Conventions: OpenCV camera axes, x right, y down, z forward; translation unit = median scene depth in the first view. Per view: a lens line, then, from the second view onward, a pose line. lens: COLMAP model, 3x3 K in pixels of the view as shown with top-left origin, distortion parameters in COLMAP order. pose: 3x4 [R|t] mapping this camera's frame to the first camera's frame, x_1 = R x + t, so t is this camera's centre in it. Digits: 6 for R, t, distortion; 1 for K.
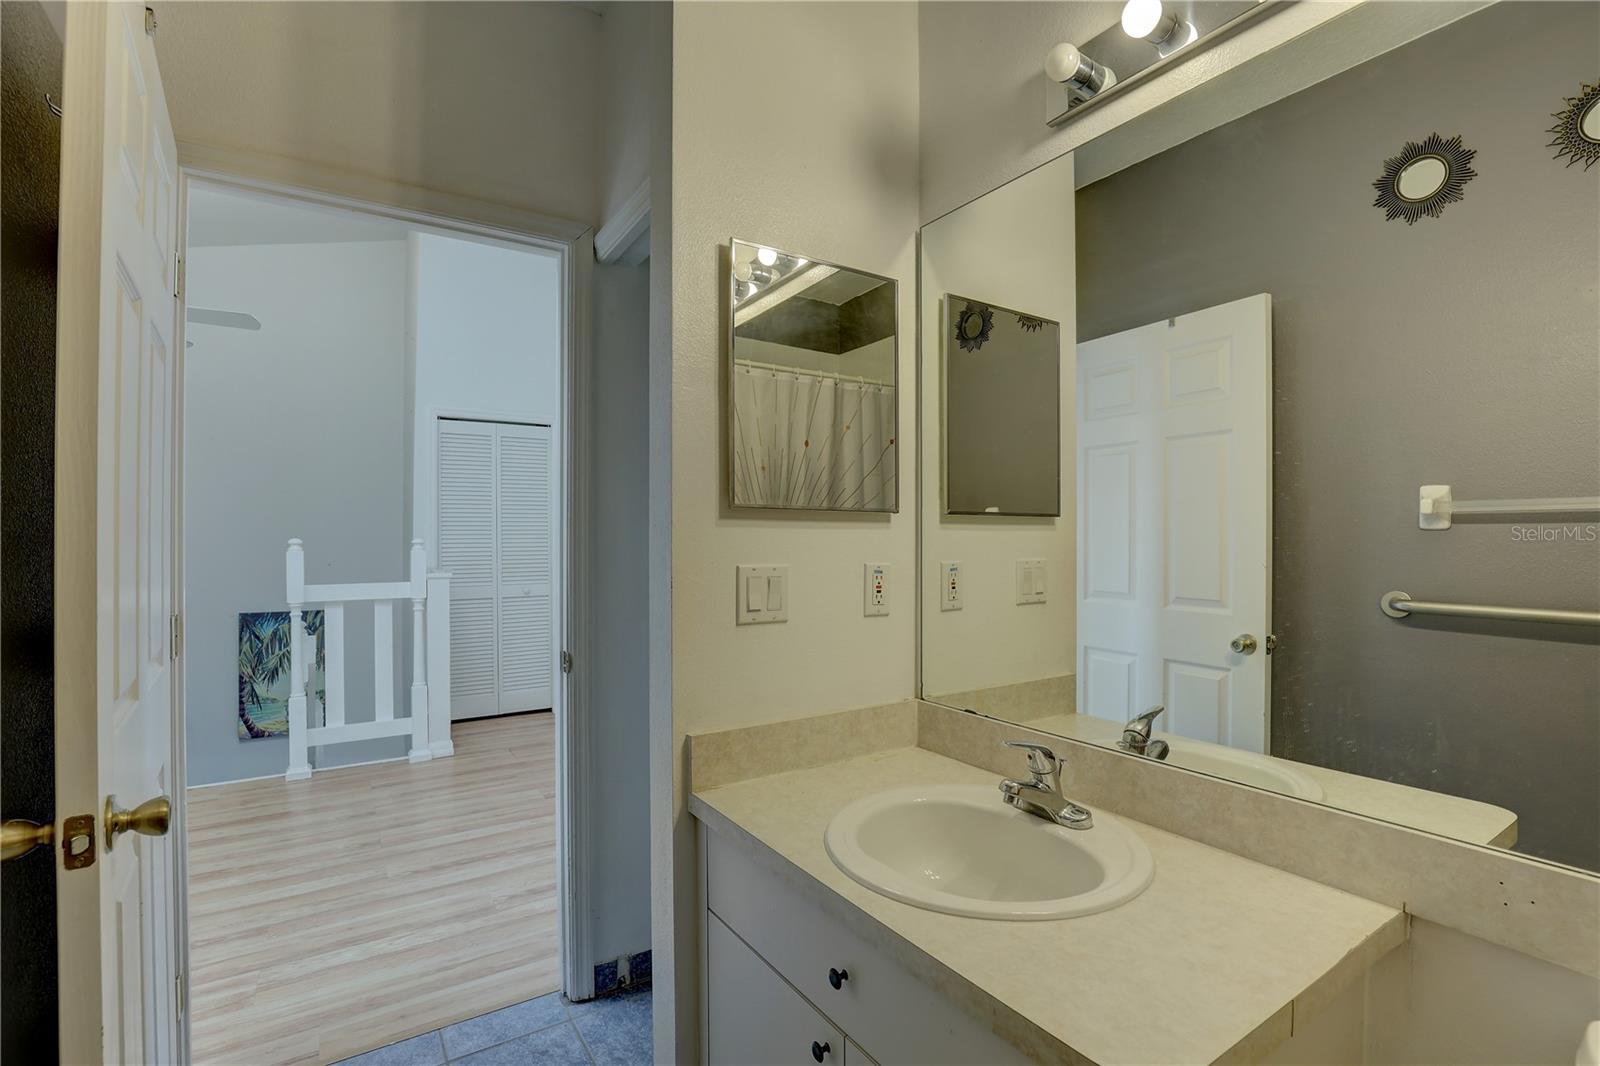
lens RADIAL K [[735.6, 0, 809.2], [0, 735.6, 528.9], [0, 0, 1]] dist [-0.025500, 0.003912]
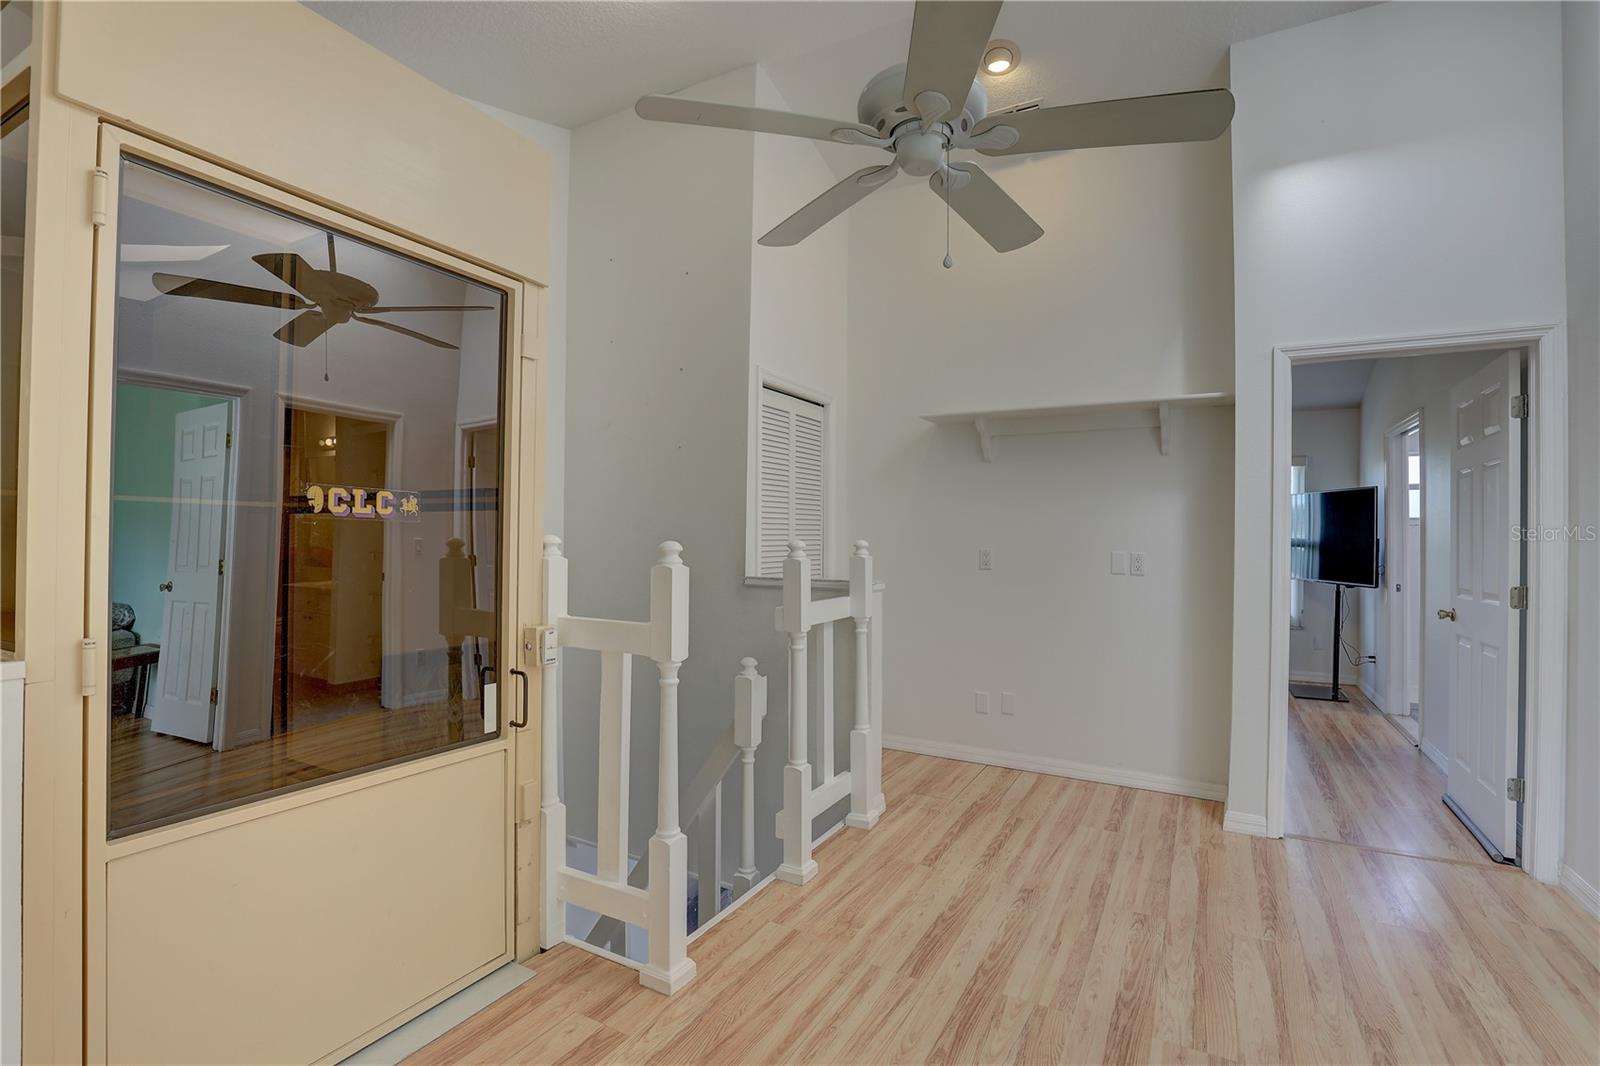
lens RADIAL K [[735.6, 0, 805.3], [0, 735.6, 530.0], [0, 0, 1]] dist [-0.025500, 0.003912]
pose [[0.878987, 0.009820, 0.476744, -1.416351], [-0.010928, 0.999940, -0.000448, 0.002246], [-0.476720, -0.004816, 0.879042, 0.496308]]
